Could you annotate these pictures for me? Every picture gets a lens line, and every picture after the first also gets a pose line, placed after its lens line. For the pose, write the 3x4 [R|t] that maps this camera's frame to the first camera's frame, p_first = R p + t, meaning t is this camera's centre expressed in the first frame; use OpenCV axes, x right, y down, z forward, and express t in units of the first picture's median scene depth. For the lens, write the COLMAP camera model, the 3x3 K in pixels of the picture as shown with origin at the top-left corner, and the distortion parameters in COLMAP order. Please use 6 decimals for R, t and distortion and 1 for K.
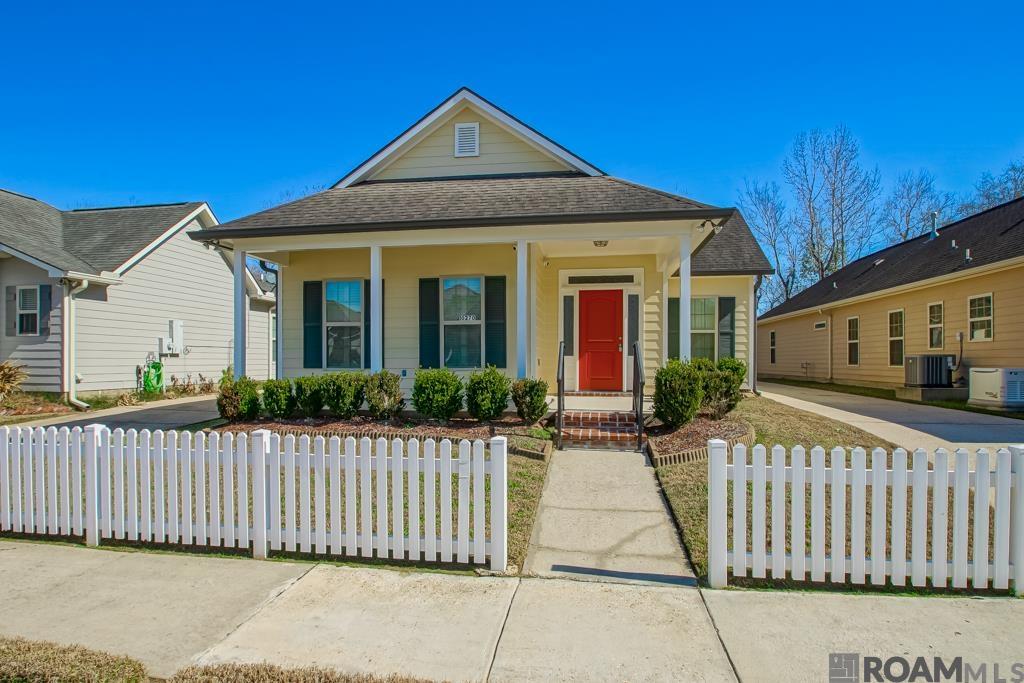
lens RADIAL K [[568.5, 0, 512.0], [0, 568.5, 341.5], [0, 0, 1]] dist [-0.015390, -0.000139]
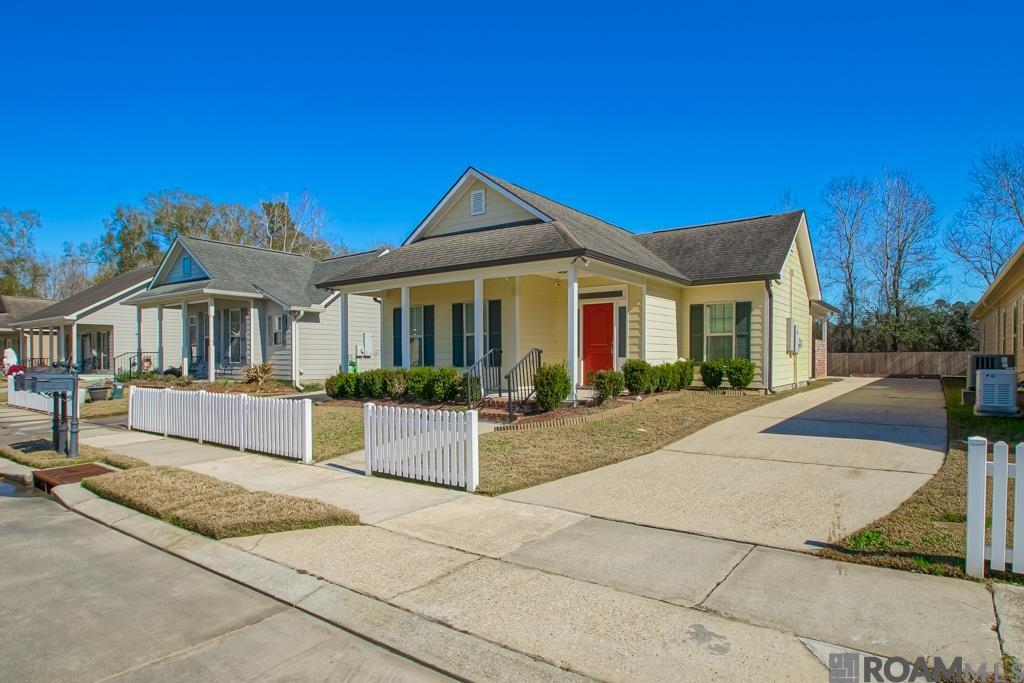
lens RADIAL K [[568.5, 0, 512.0], [0, 568.5, 341.5], [0, 0, 1]] dist [-0.015390, -0.000139]
pose [[0.889434, -0.014864, -0.456821, 0.520369], [0.015784, 0.999874, -0.001802, -0.009208], [0.456790, -0.005607, 0.889557, -0.167655]]
